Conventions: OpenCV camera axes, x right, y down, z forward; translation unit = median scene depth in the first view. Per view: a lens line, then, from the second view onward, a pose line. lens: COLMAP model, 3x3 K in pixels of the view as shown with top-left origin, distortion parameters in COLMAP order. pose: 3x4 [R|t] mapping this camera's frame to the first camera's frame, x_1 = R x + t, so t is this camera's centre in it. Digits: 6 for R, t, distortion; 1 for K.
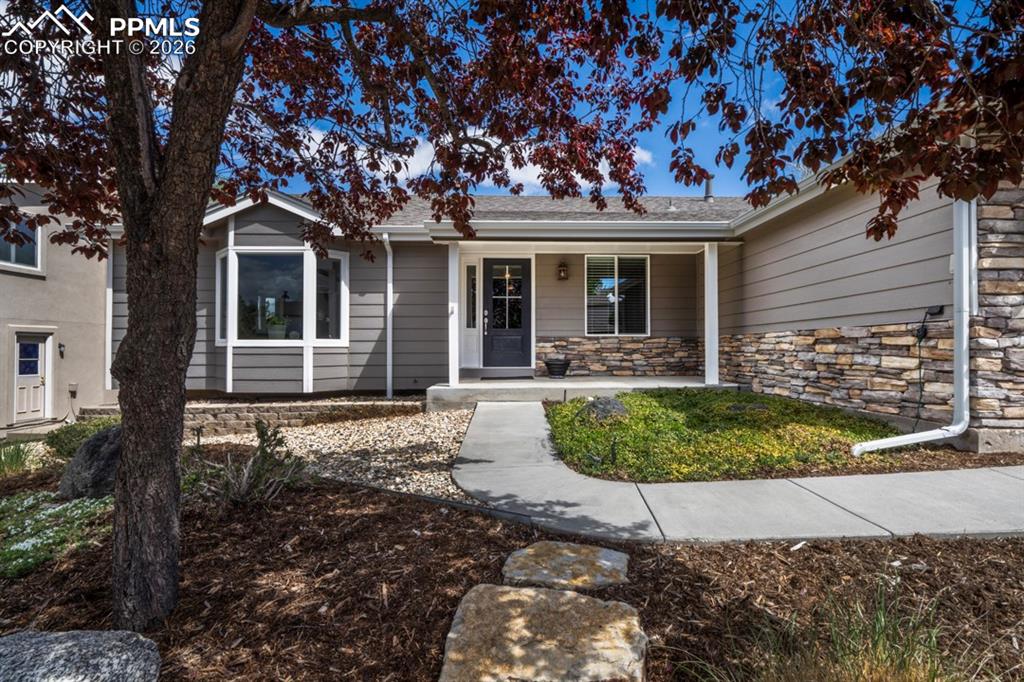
lens RADIAL K [[504.4, 0, 512.0], [0, 504.4, 341.0], [0, 0, 1]] dist [-0.002132, -0.000641]
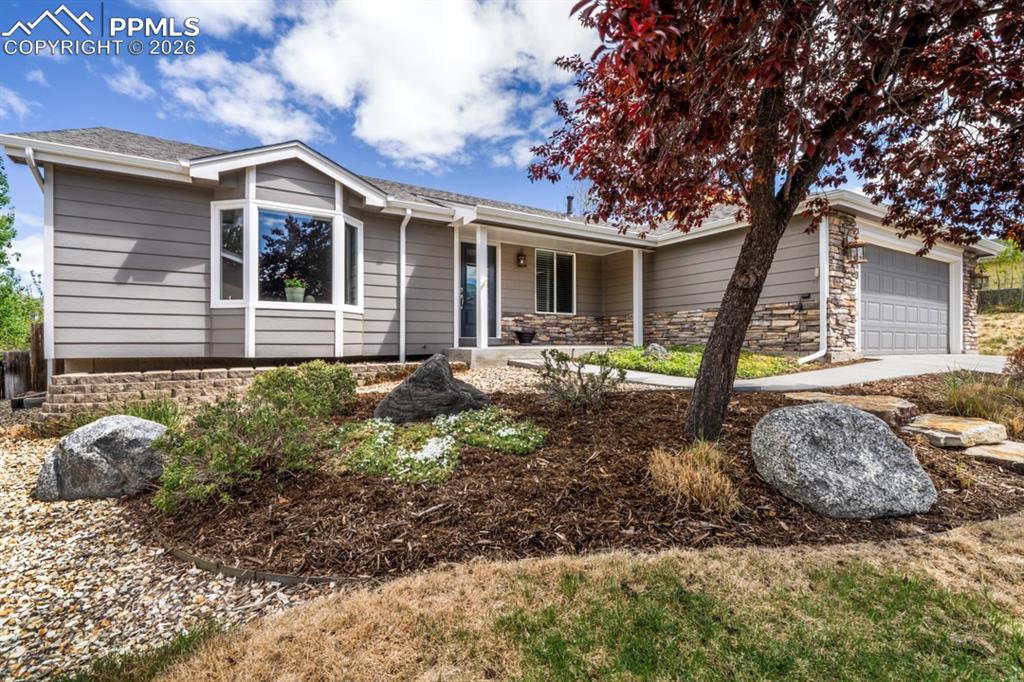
lens RADIAL K [[504.4, 0, 512.0], [0, 504.4, 341.0], [0, 0, 1]] dist [-0.002132, -0.000641]
pose [[0.843717, 0.006089, 0.536753, -0.655242], [-0.006905, 0.999976, -0.000490, 0.069185], [-0.536743, -0.003293, 0.843739, -0.031318]]
